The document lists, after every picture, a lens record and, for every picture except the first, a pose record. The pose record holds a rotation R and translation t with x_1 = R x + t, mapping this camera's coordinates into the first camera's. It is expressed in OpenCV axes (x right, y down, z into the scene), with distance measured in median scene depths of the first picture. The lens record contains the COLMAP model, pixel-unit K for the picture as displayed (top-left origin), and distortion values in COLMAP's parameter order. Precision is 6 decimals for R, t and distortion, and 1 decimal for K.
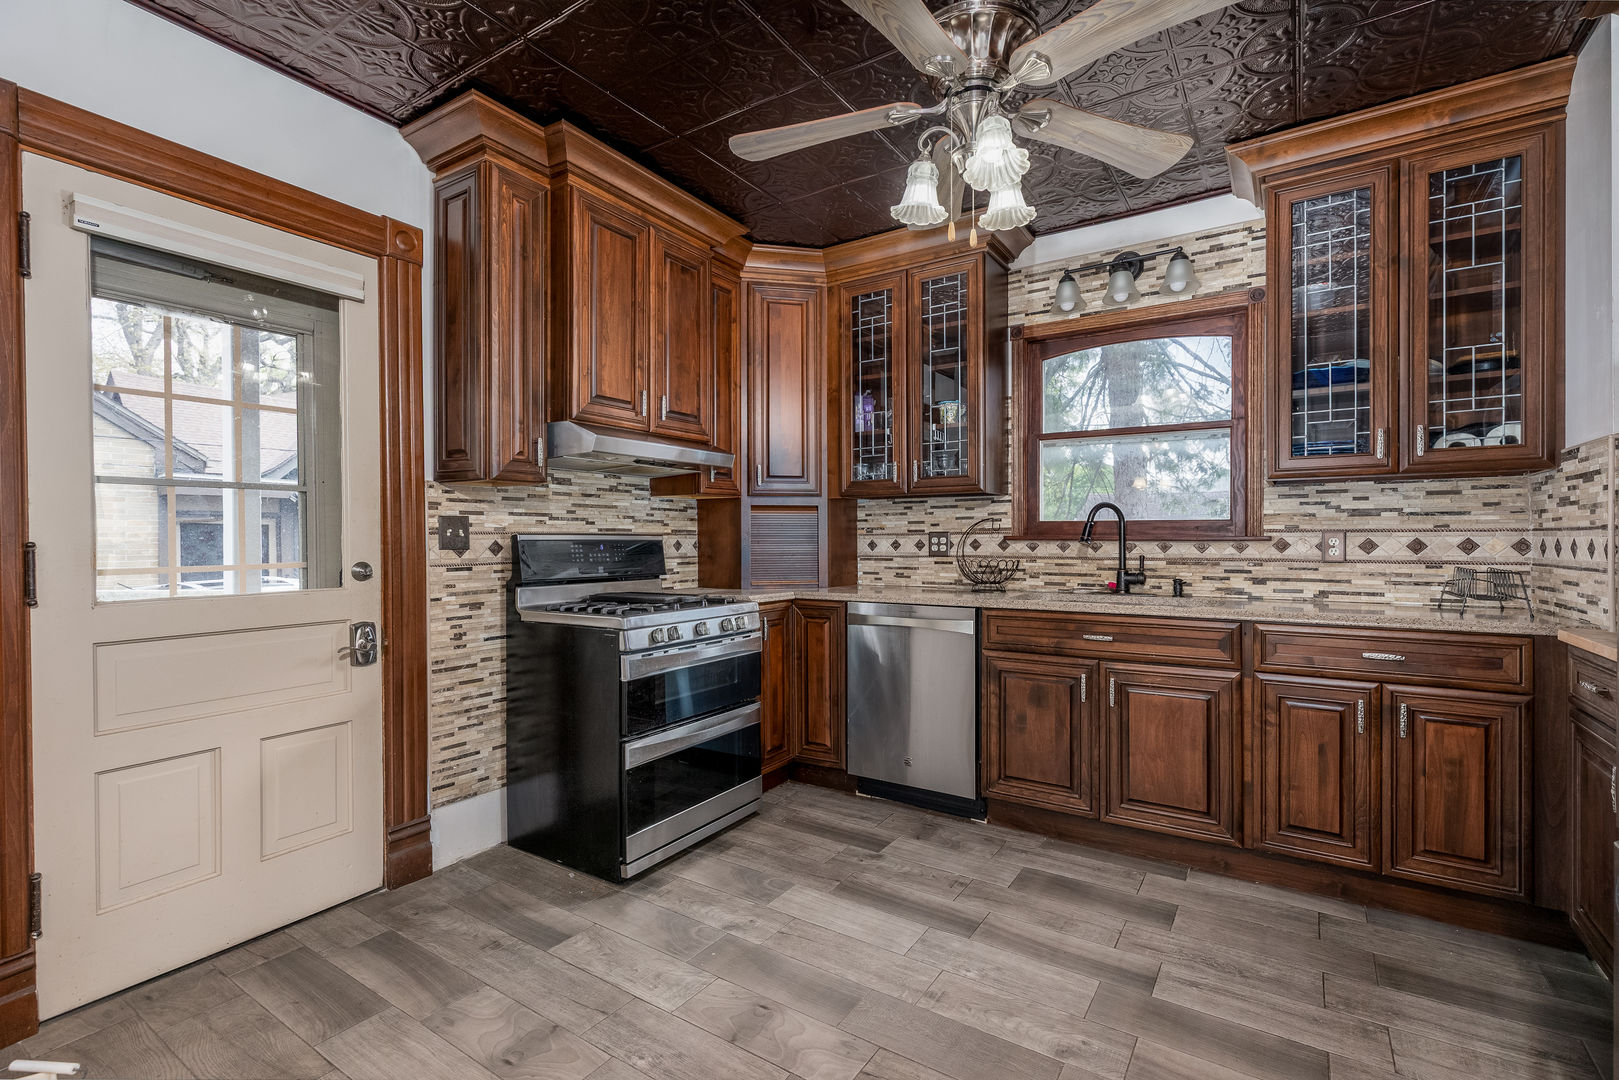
lens RADIAL K [[723.8, 0, 830.4], [0, 723.8, 541.3], [0, 0, 1]] dist [0.010459, -0.000897]
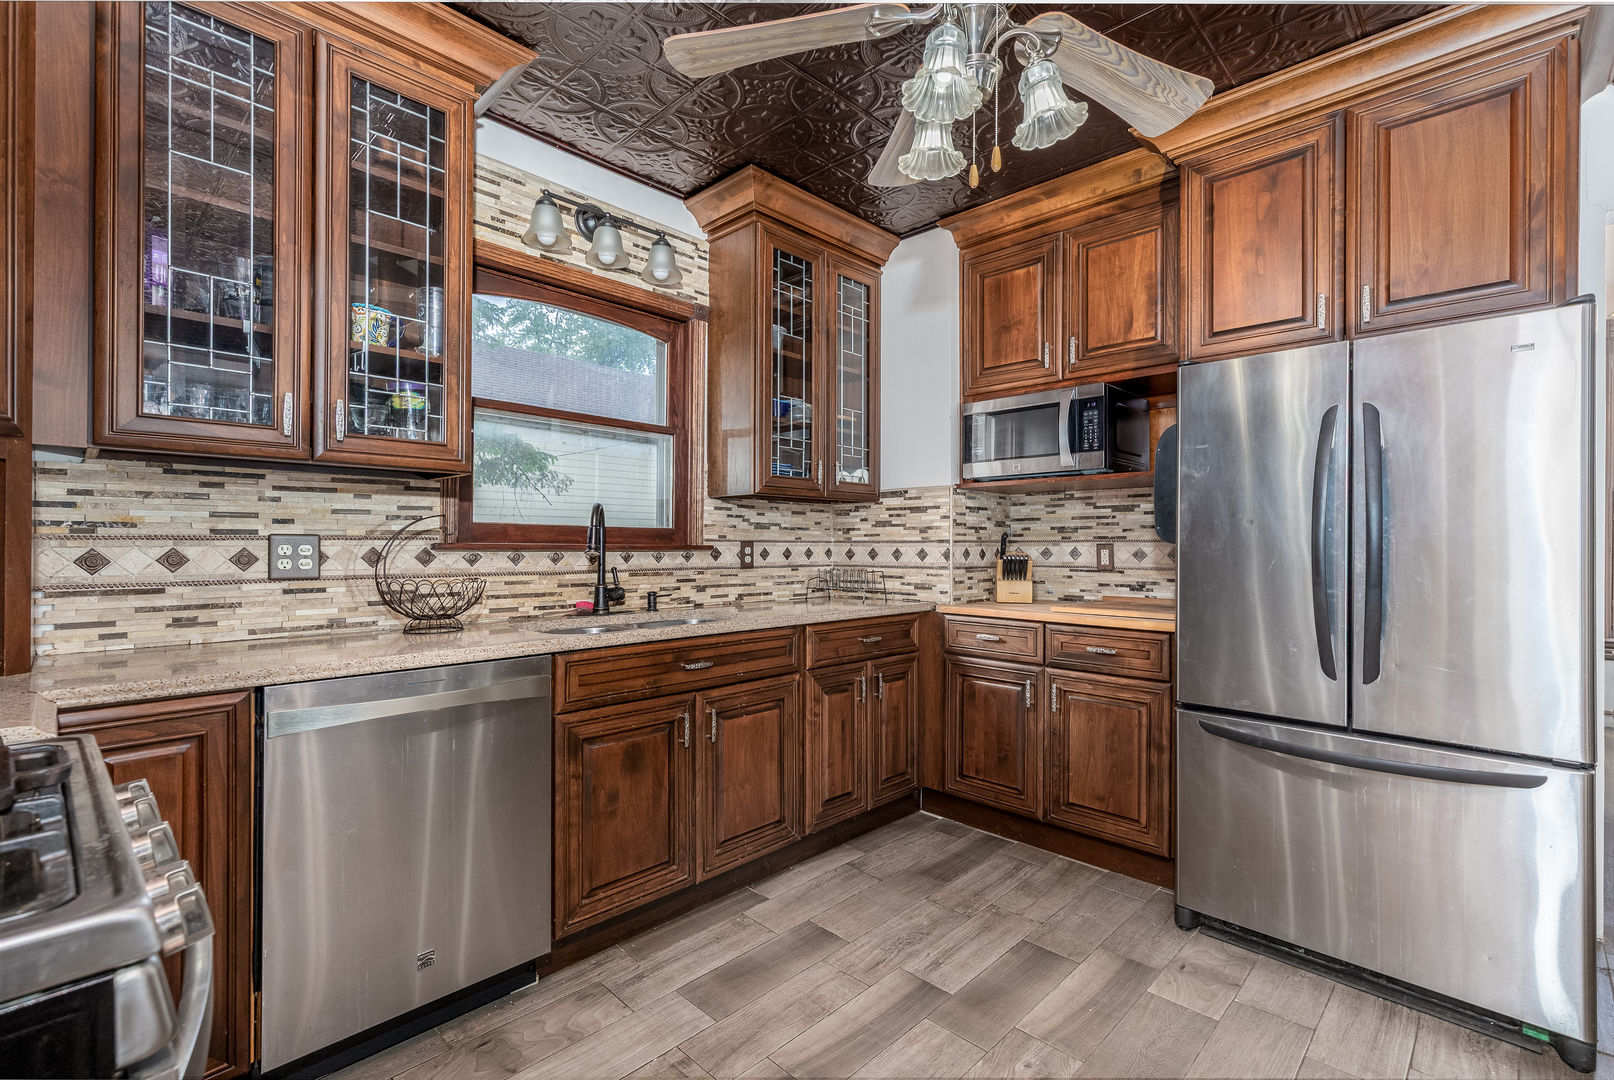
lens RADIAL K [[721.6, 0, 827.9], [0, 721.6, 541.3], [0, 0, 1]] dist [0.010459, -0.000897]
pose [[0.196101, 0.009214, 0.980540, -0.392110], [0.001528, 0.999952, -0.009702, -0.002584], [-0.980582, 0.003400, 0.196078, 0.635408]]
